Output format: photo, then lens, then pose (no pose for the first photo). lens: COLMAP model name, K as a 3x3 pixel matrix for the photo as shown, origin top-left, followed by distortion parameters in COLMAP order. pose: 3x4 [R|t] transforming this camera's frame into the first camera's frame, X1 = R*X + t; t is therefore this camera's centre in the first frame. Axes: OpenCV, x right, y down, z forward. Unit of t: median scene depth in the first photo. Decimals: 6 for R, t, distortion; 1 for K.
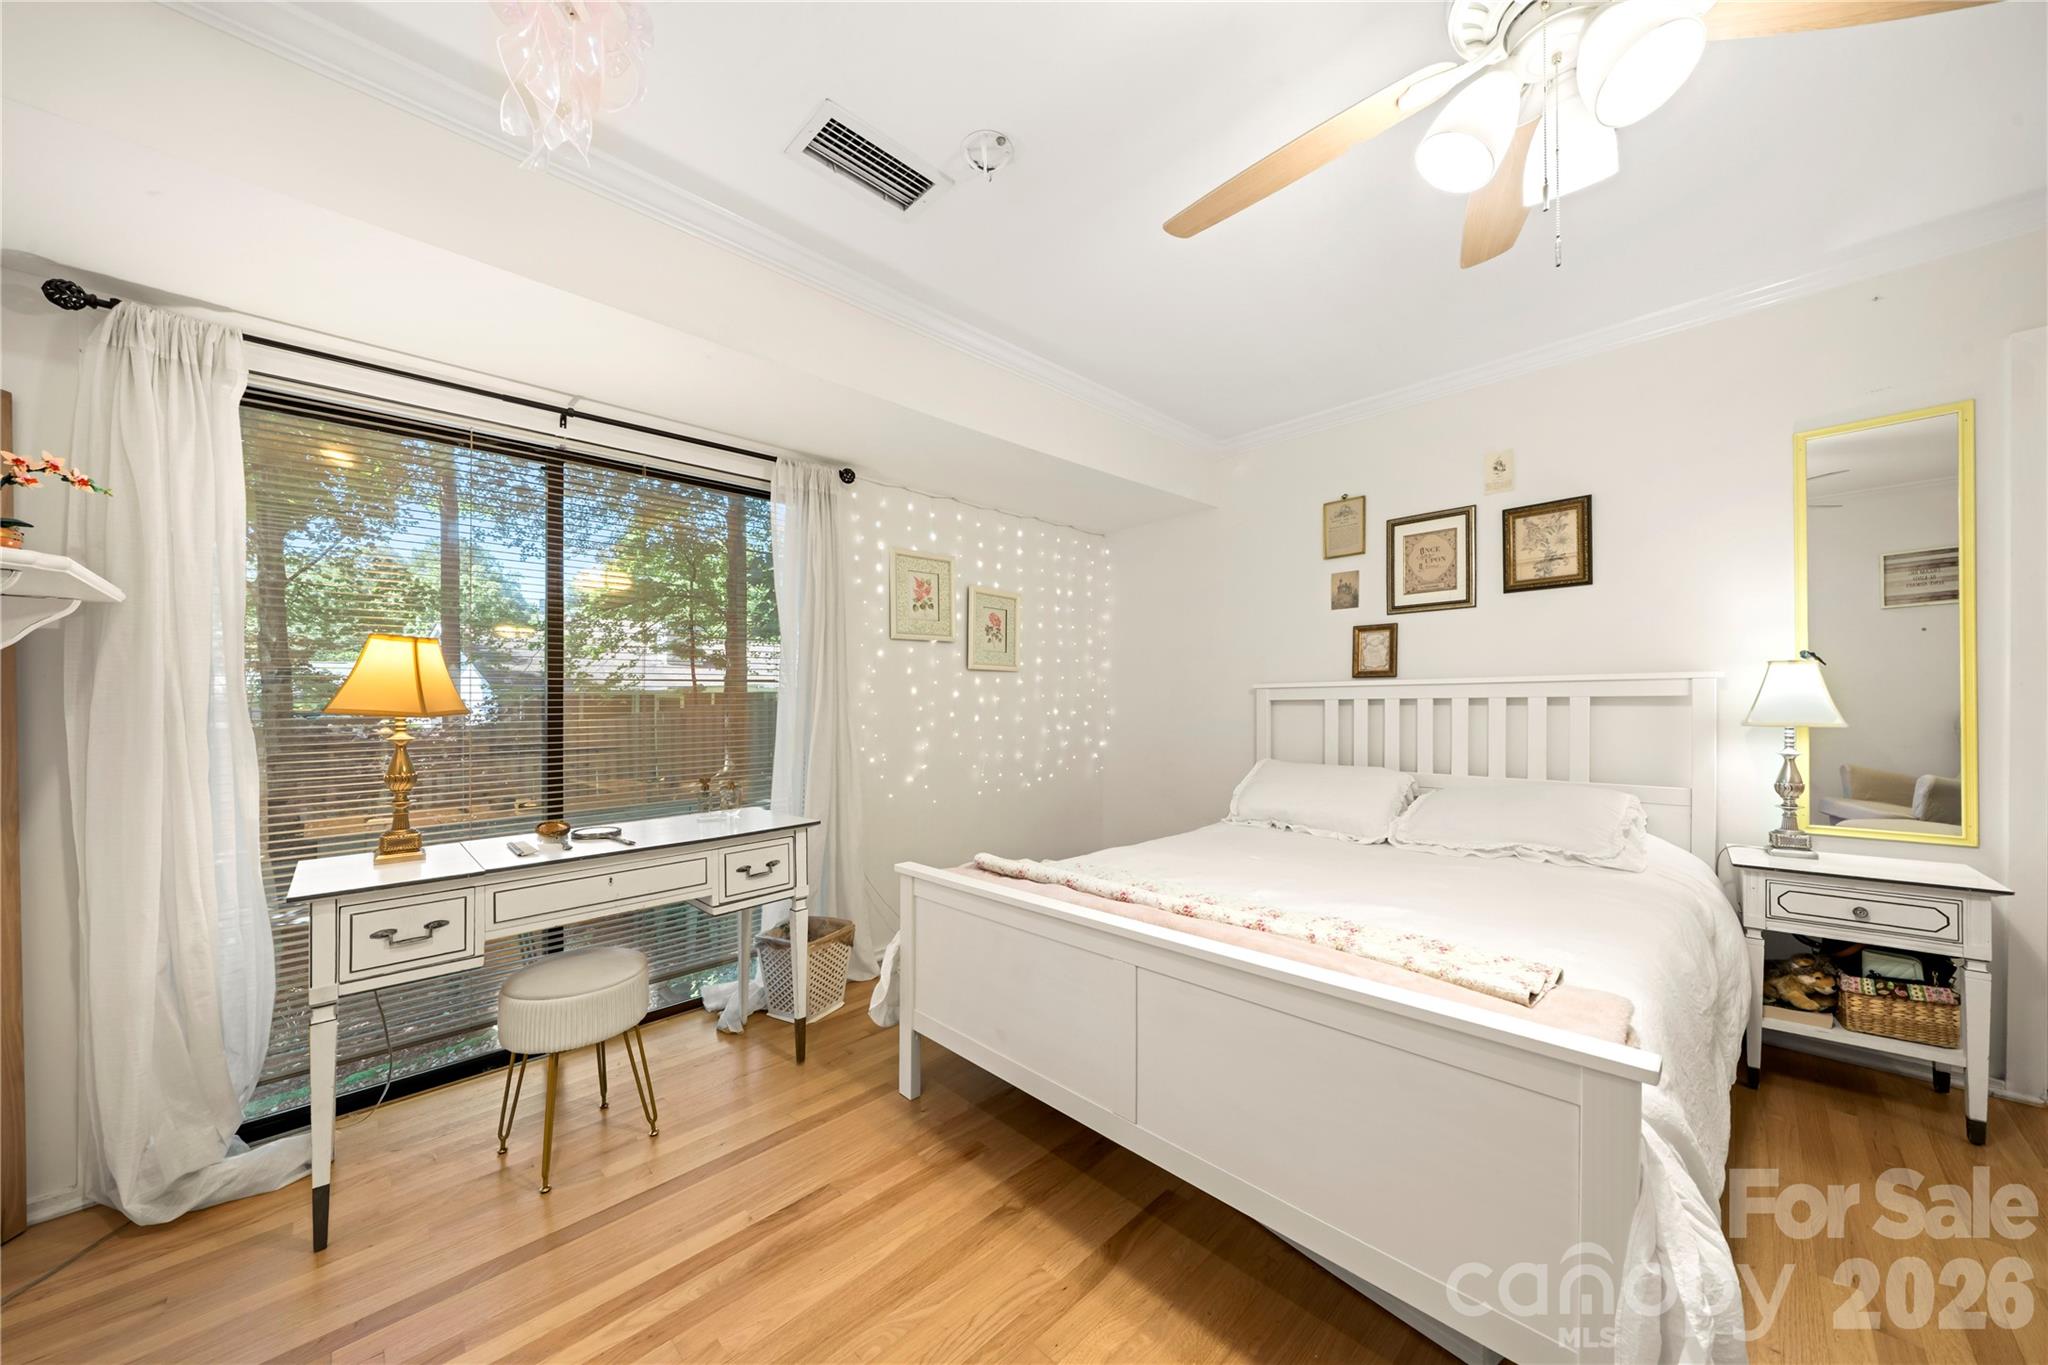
lens RADIAL K [[695.3, 0, 1019.4], [0, 695.3, 692.3], [0, 0, 1]] dist [-0.006909, -0.000255]
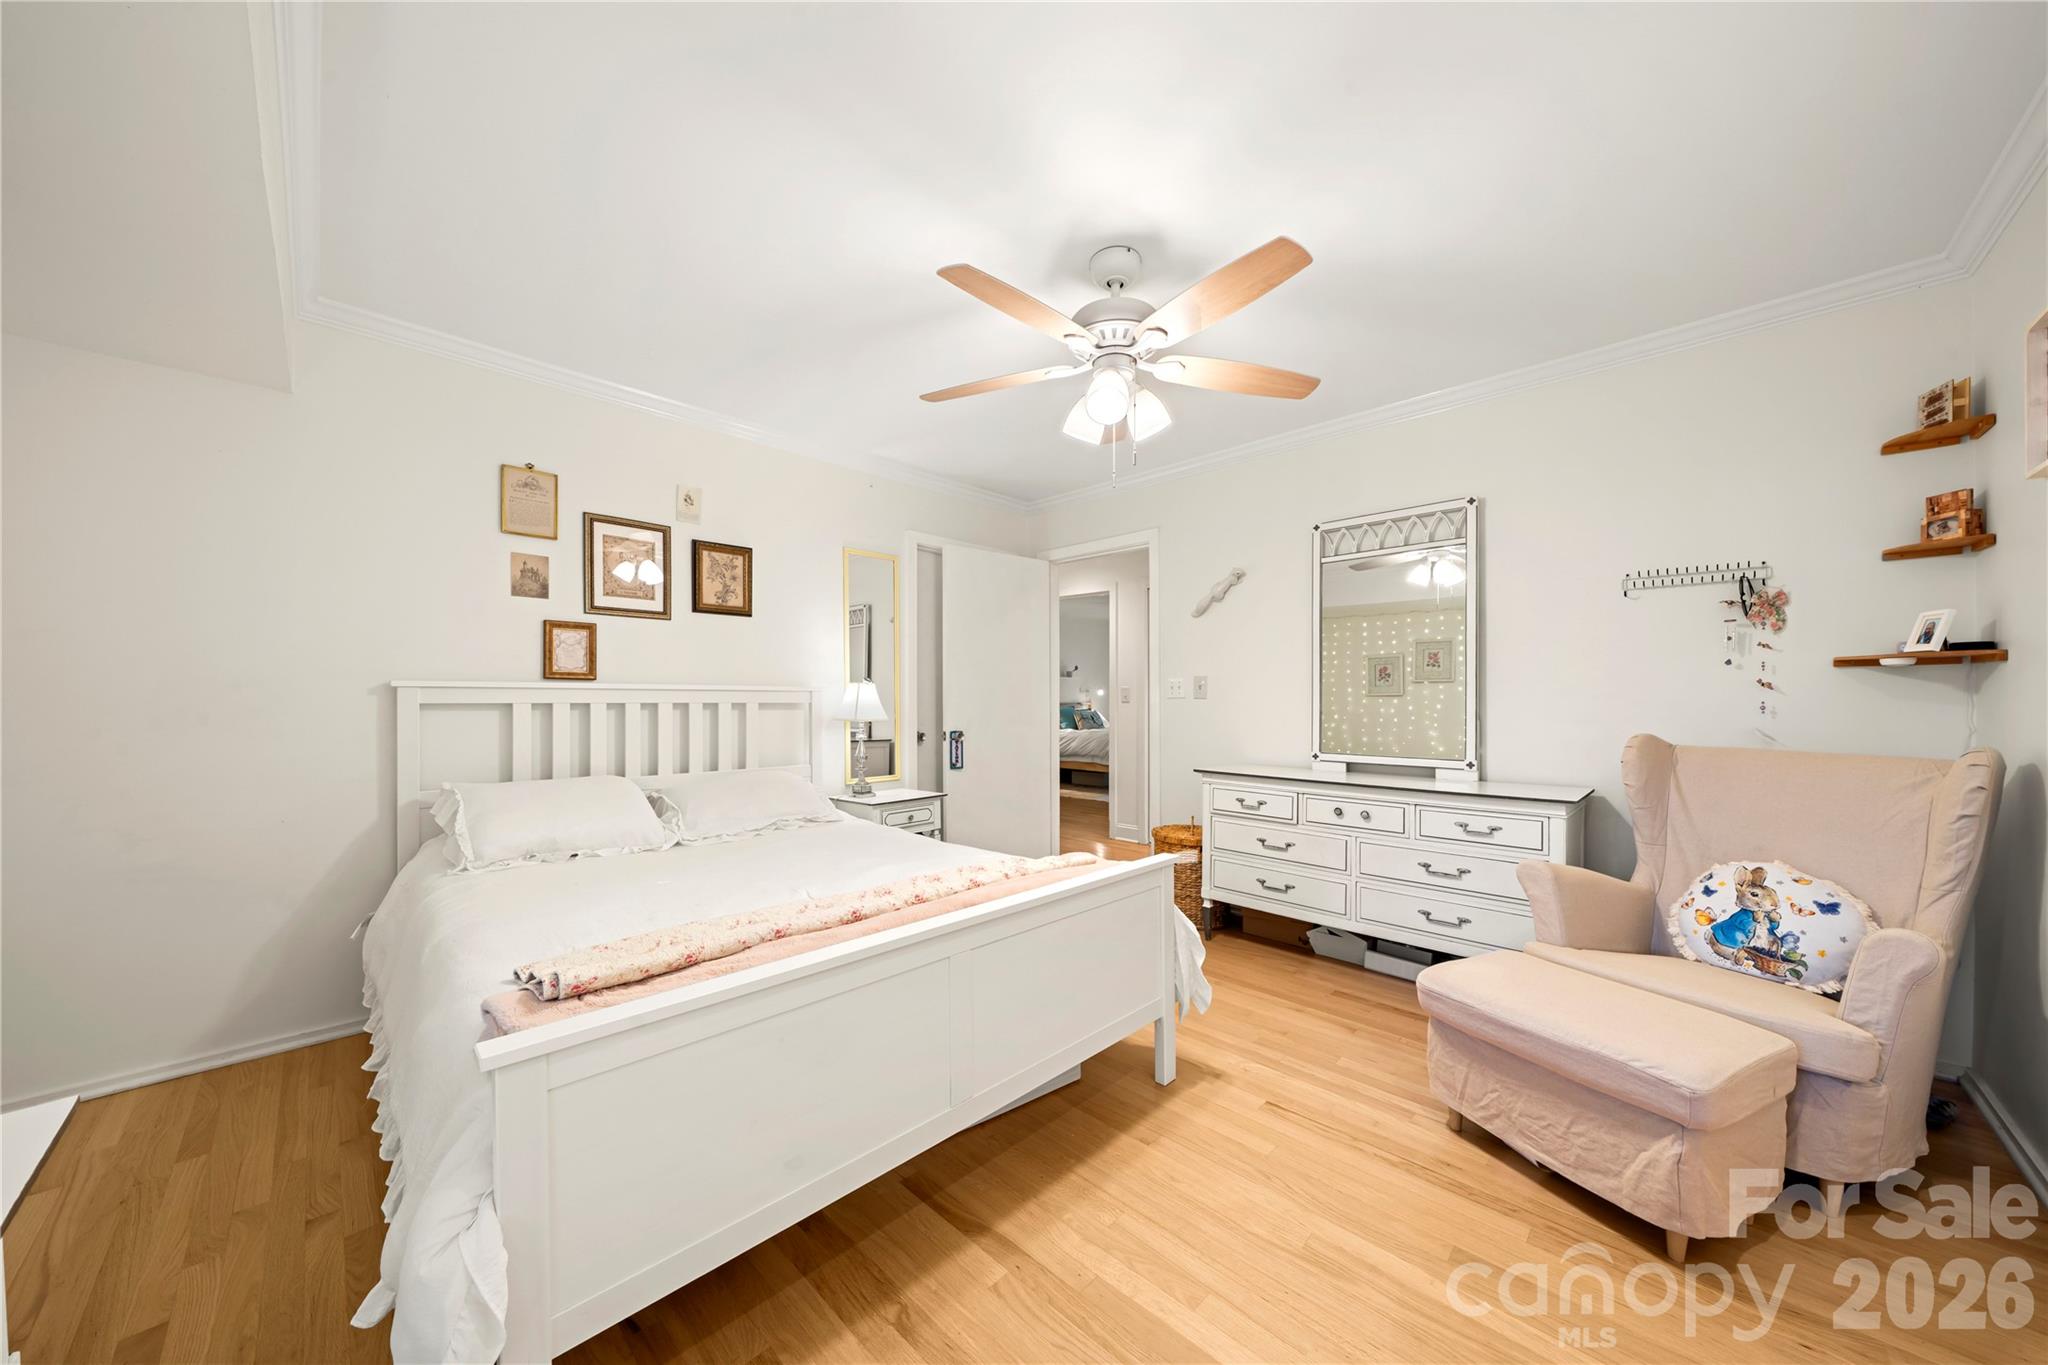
lens RADIAL K [[695.2, 0, 1016.5], [0, 695.2, 704.7], [0, 0, 1]] dist [-0.001219, -0.000072]
pose [[-0.007345, 0.007603, 0.999944, -0.445541], [-0.013176, 0.999884, -0.007700, 0.011968], [-0.999886, -0.013231, -0.007244, 0.462050]]
